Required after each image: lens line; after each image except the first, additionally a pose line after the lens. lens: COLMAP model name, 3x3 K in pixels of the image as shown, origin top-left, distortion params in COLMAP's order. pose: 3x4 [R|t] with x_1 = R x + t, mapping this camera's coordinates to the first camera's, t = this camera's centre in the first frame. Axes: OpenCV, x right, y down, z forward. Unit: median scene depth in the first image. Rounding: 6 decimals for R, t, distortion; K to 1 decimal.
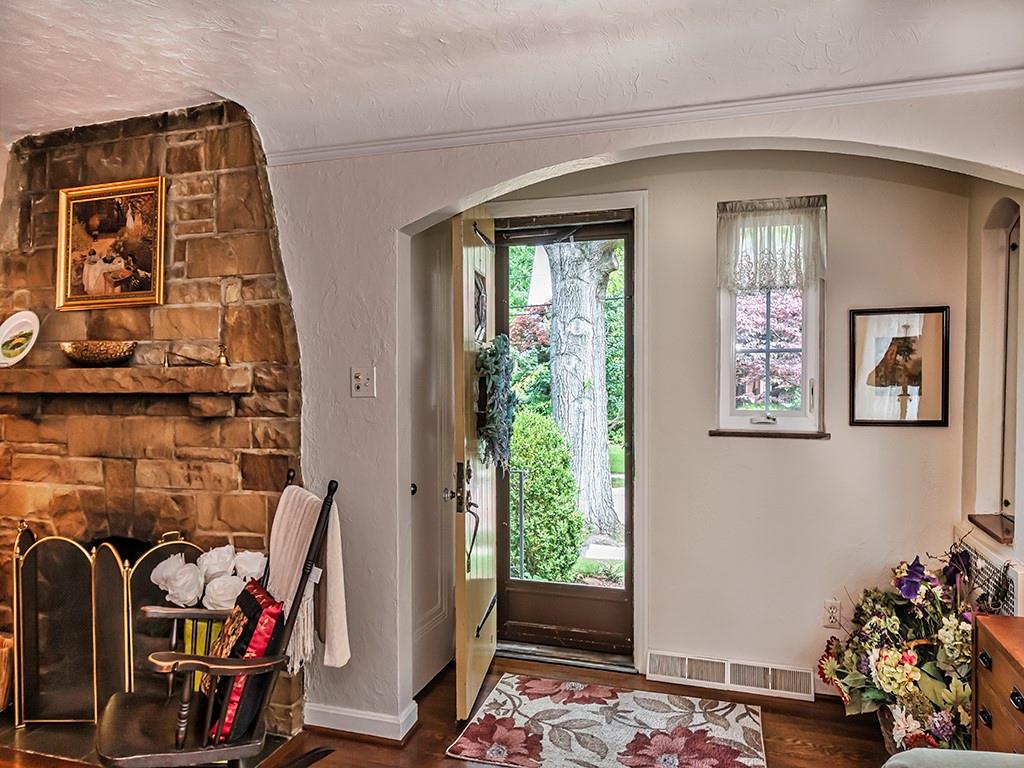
lens RADIAL K [[691.7, 0, 511.5], [0, 691.7, 386.0], [0, 0, 1]] dist [0.005406, -0.005554]
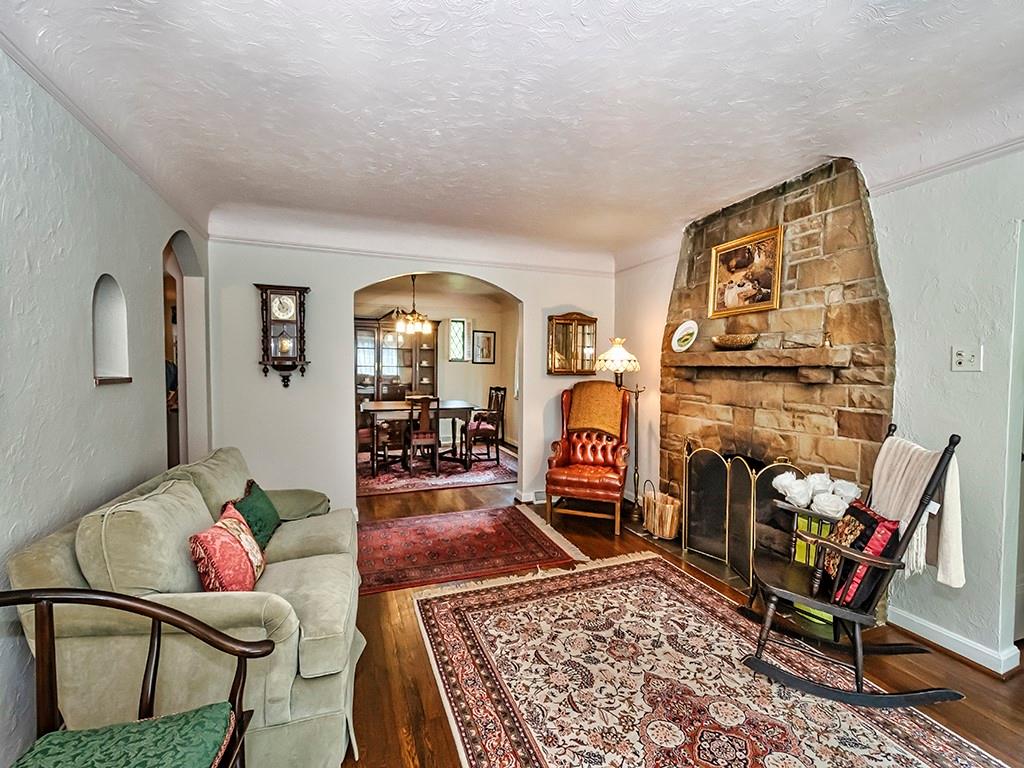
lens RADIAL K [[442.5, 0, 510.2], [0, 442.5, 381.0], [0, 0, 1]] dist [0.002290, 0.000232]
pose [[0.621782, 0.035299, -0.782394, -0.100018], [-0.021334, 0.999376, 0.028134, 0.026723], [0.782900, -0.000801, 0.622148, -0.075859]]
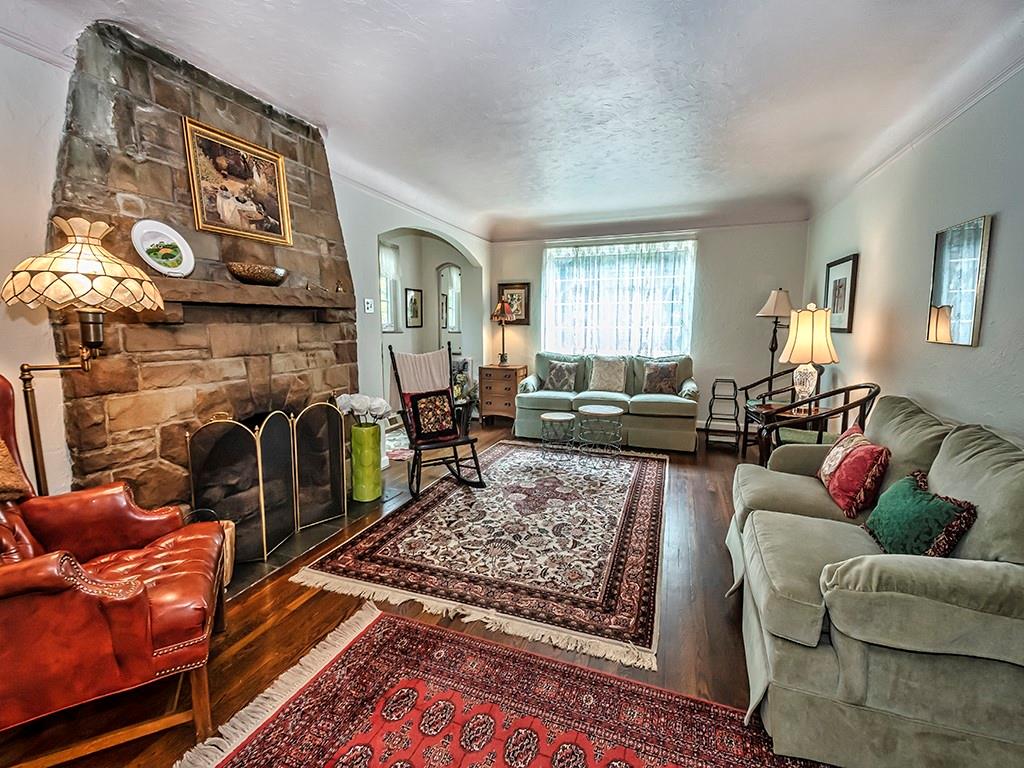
lens RADIAL K [[442.5, 0, 517.3], [0, 442.5, 374.8], [0, 0, 1]] dist [0.002290, 0.000232]
pose [[0.040321, -0.111301, 0.992968, -1.452480], [0.019936, 0.993668, 0.110570, 0.059225], [-0.998988, 0.015337, 0.042285, 0.477413]]
